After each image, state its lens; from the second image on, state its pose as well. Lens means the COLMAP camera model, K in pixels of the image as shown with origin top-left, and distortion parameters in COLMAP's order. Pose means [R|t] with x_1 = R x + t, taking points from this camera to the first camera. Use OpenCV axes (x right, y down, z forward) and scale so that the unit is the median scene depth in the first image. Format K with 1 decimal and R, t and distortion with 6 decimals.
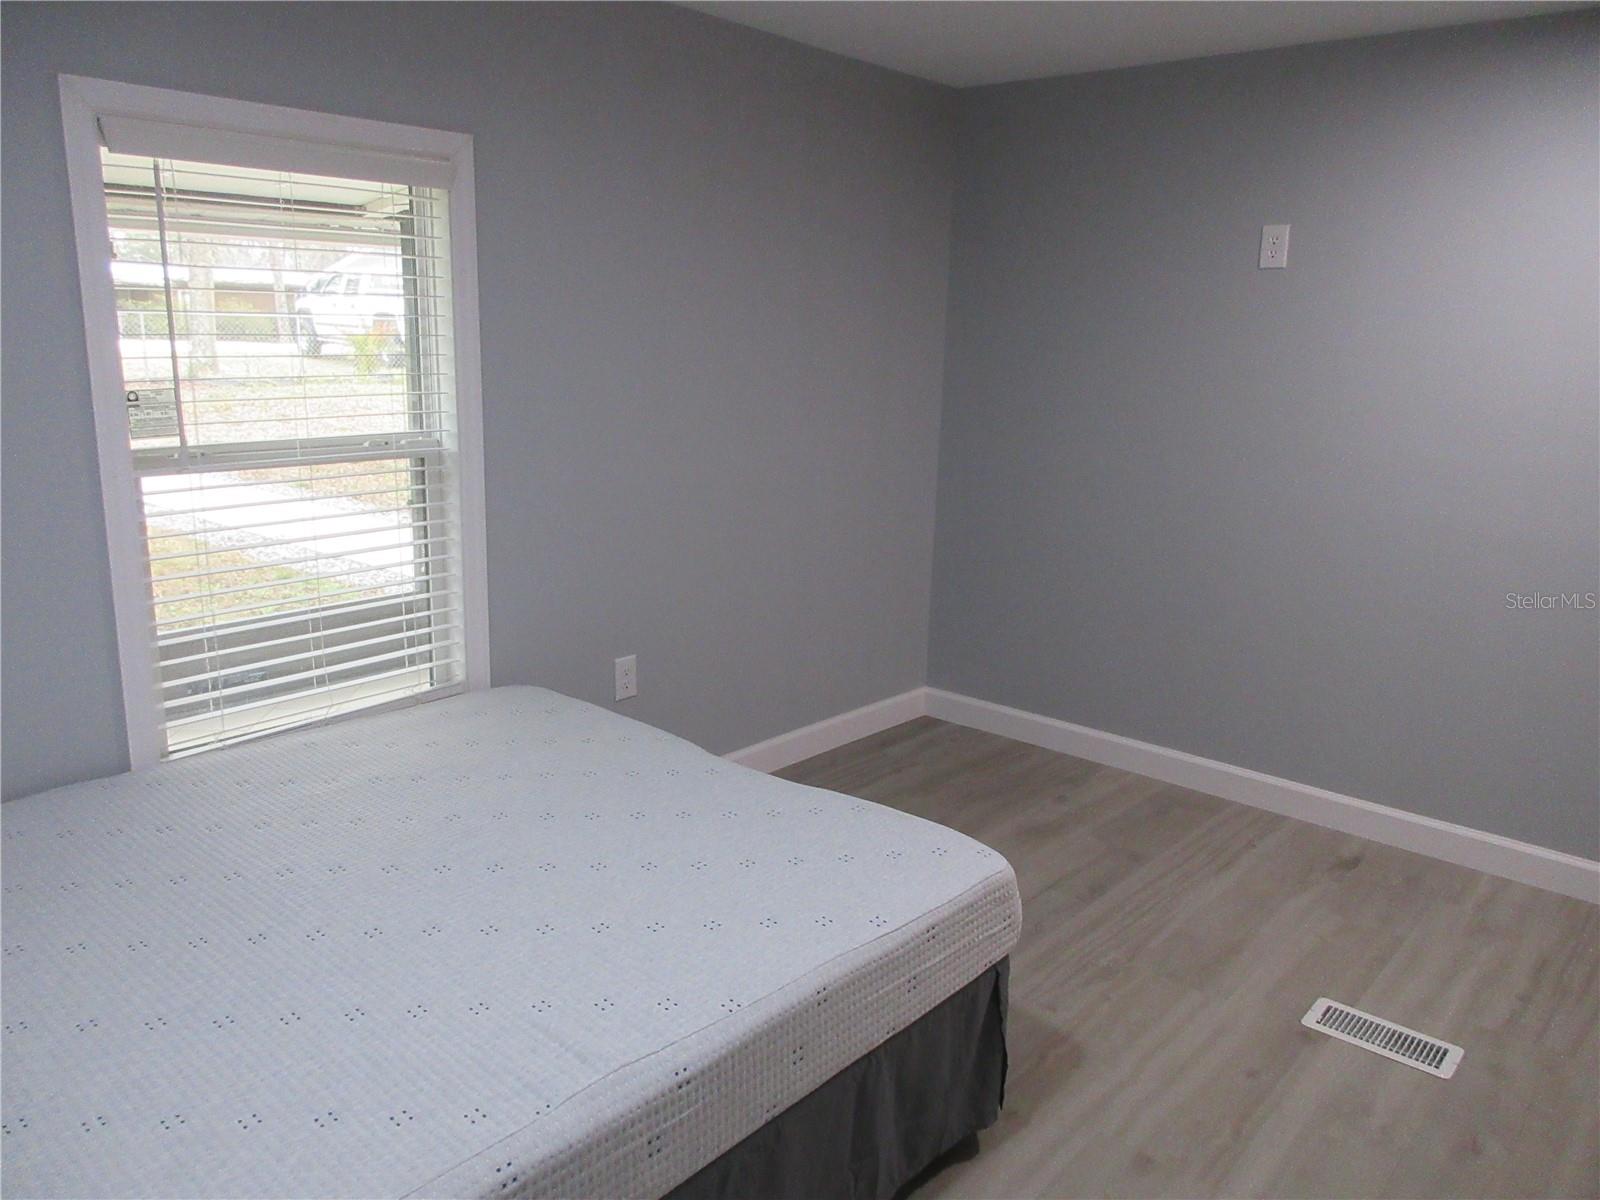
lens RADIAL K [[1179.3, 0, 802.6], [0, 1179.3, 593.7], [0, 0, 1]] dist [-0.007256, 0.002324]
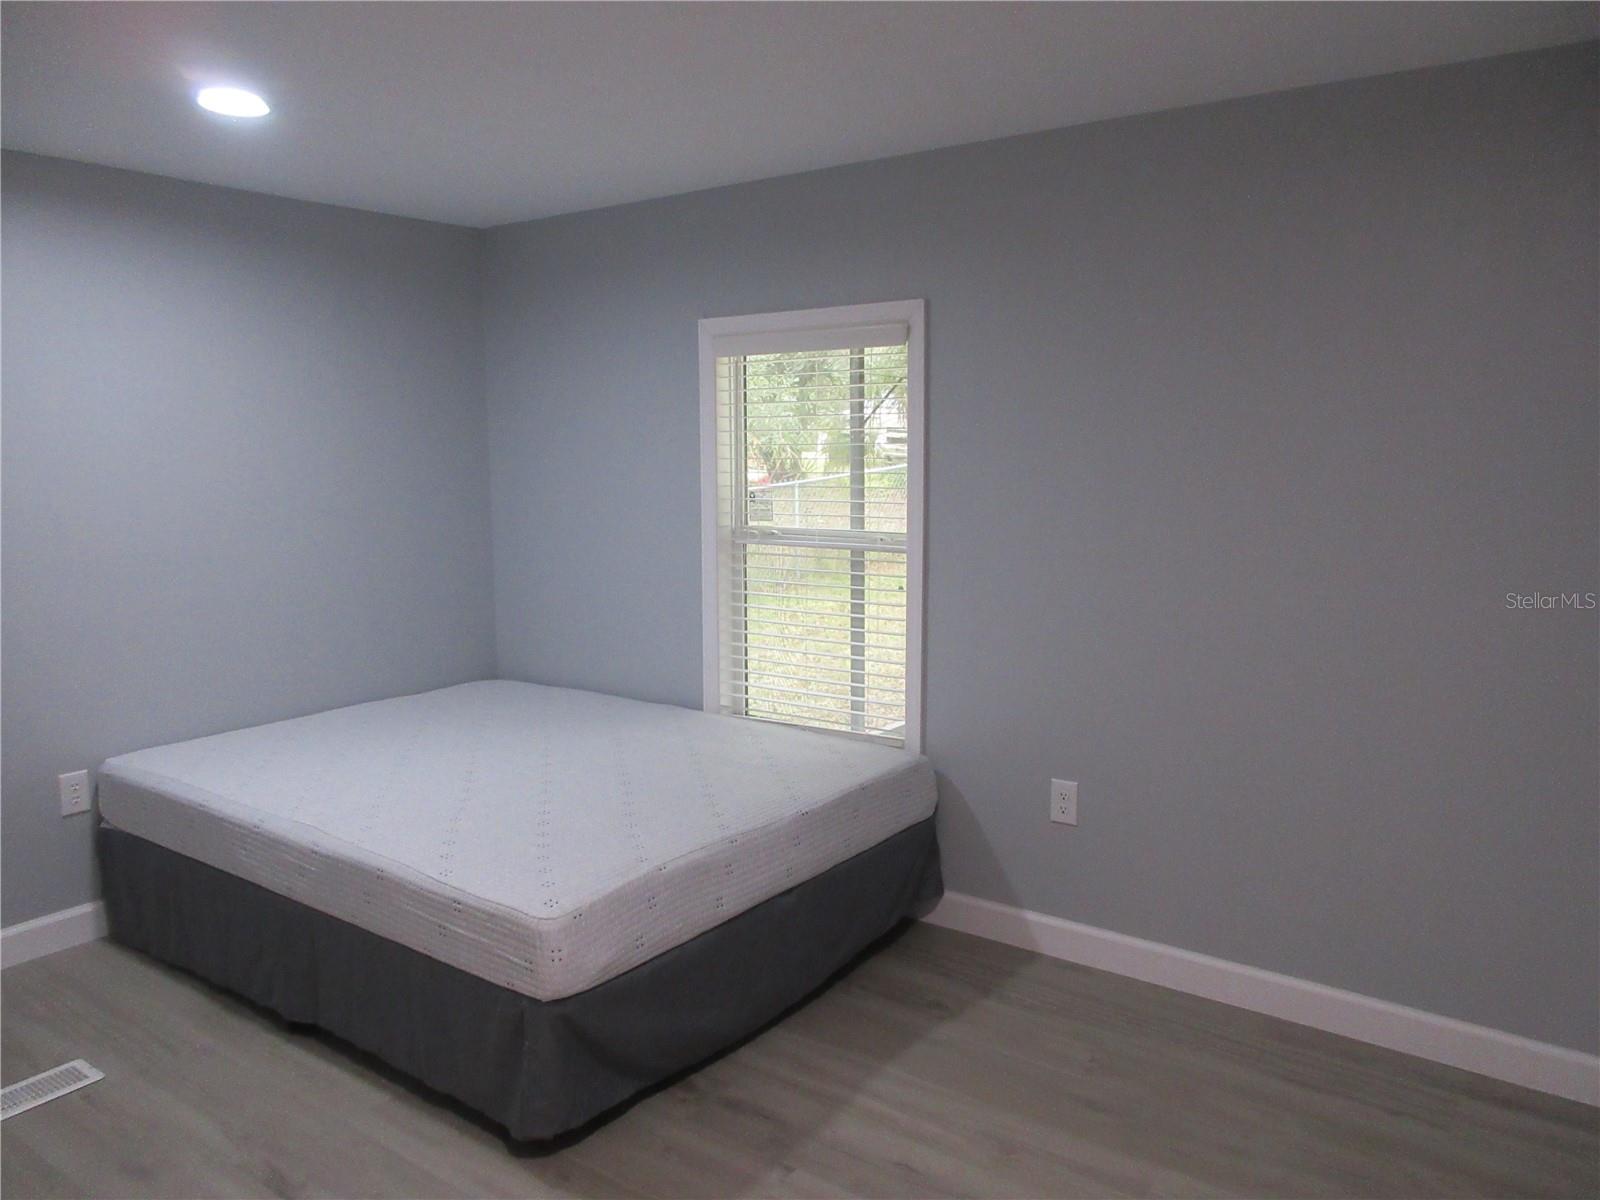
lens RADIAL K [[1179.3, 0, 802.6], [0, 1179.3, 593.7], [0, 0, 1]] dist [-0.007256, 0.002324]
pose [[0.082921, 0.106023, -0.990900, 1.036878], [-0.211732, 0.973497, 0.086443, -0.179652], [0.973804, 0.202638, 0.103172, 0.868064]]
